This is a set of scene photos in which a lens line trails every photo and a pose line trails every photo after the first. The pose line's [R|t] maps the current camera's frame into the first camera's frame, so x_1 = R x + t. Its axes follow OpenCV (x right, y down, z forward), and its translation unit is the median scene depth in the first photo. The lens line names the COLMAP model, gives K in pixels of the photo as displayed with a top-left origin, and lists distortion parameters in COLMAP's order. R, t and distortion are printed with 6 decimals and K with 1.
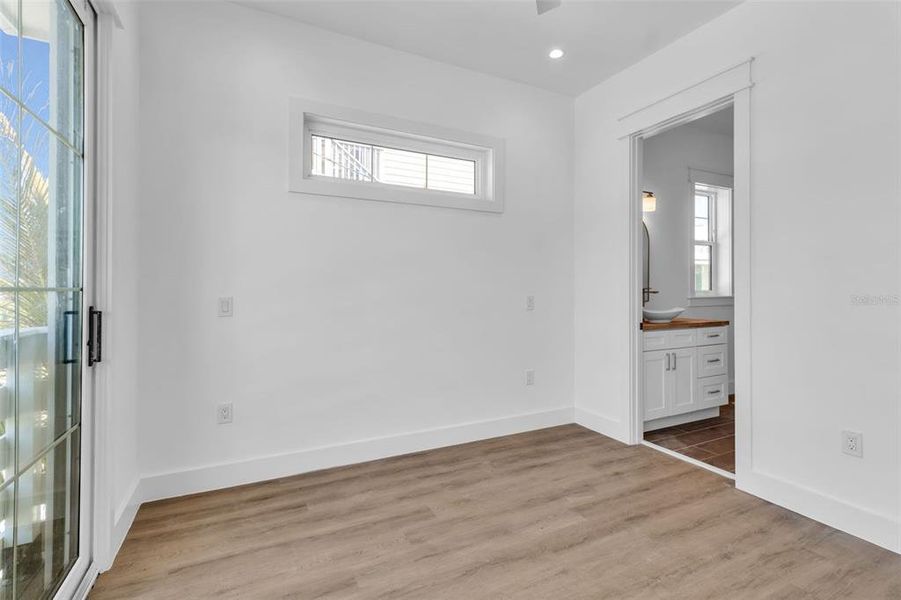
lens RADIAL K [[414.3, 0, 447.9], [0, 414.3, 294.5], [0, 0, 1]] dist [0.004840, 0.000518]
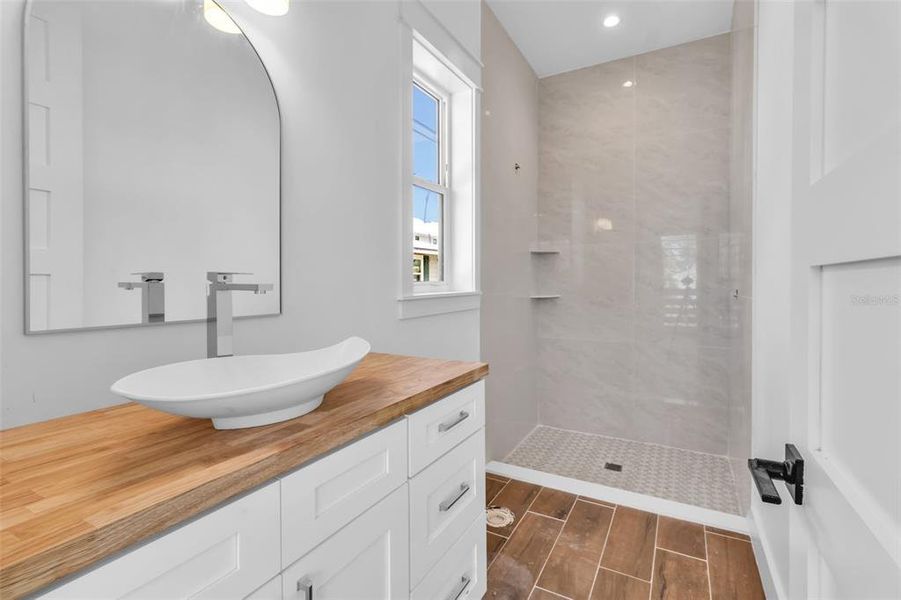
lens RADIAL K [[414.3, 0, 450.8], [0, 414.3, 292.7], [0, 0, 1]] dist [0.004840, 0.000518]
pose [[0.828577, -0.009628, 0.559793, 0.356597], [-0.002942, 0.999763, 0.021550, -0.007486], [-0.559868, -0.019502, 0.828352, 0.570619]]
